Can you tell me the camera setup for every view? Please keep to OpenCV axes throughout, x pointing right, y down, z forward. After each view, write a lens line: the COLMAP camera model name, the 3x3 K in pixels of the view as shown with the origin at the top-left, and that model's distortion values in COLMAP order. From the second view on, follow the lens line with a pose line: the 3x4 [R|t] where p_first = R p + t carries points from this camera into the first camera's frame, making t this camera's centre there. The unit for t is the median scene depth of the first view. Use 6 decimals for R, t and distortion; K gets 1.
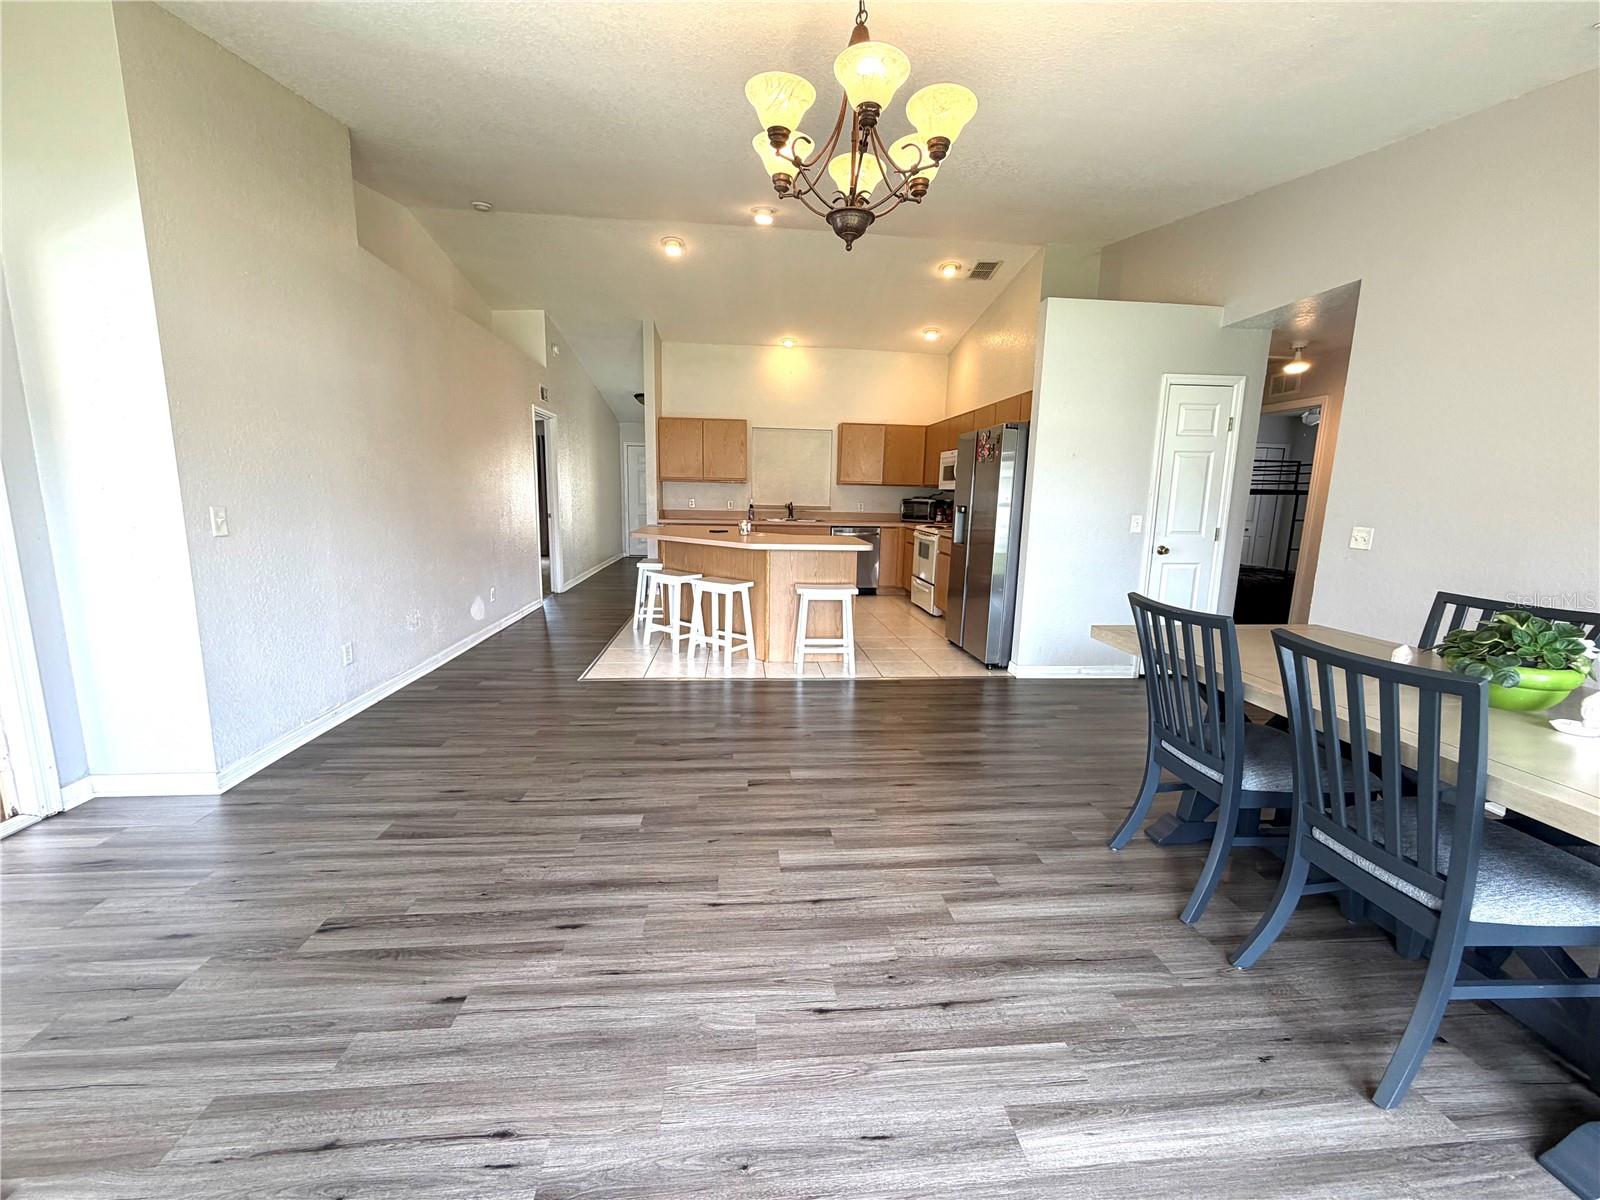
lens RADIAL K [[637.6, 0, 800.0], [0, 637.6, 600.0], [0, 0, 1]] dist [-0.000439, -0.000006]
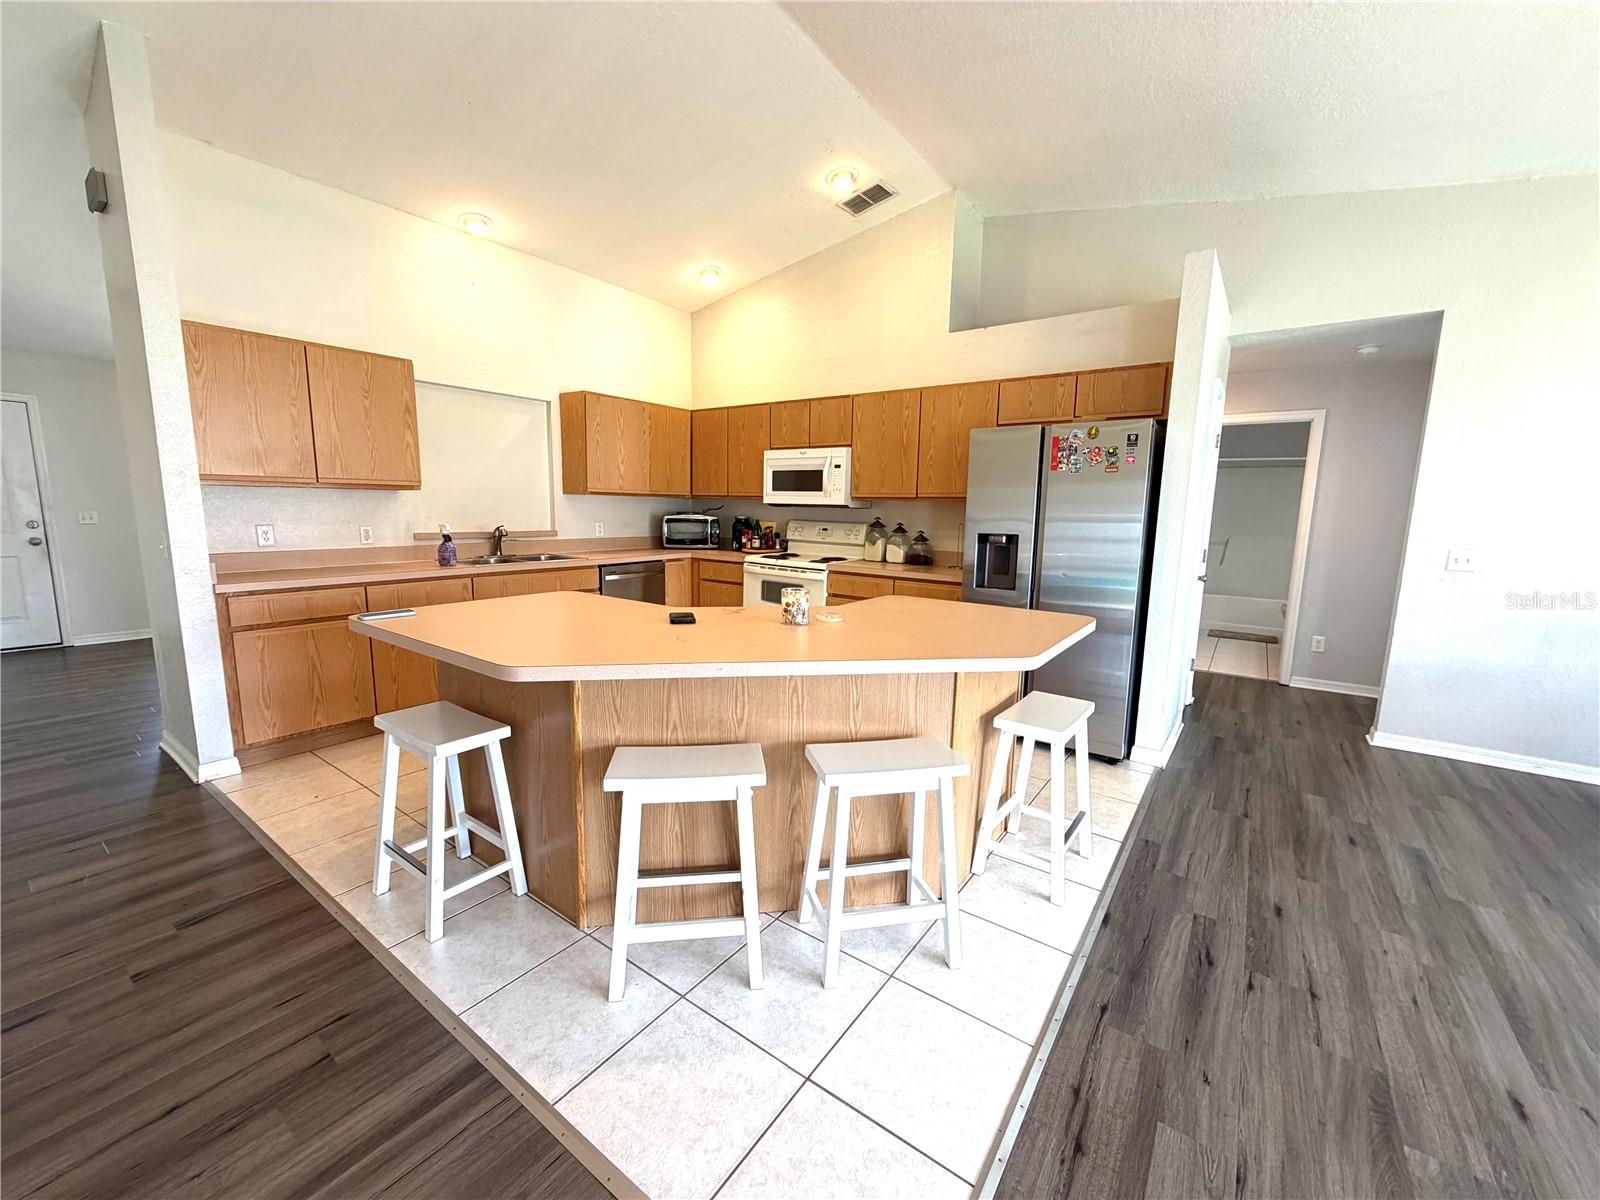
lens RADIAL K [[637.6, 0, 800.0], [0, 637.6, 600.0], [0, 0, 1]] dist [-0.000439, -0.000006]
pose [[0.671350, -0.118859, 0.731548, -0.260855], [0.118956, 0.991540, 0.051933, -0.091779], [-0.731532, 0.052157, 0.679809, 0.460251]]
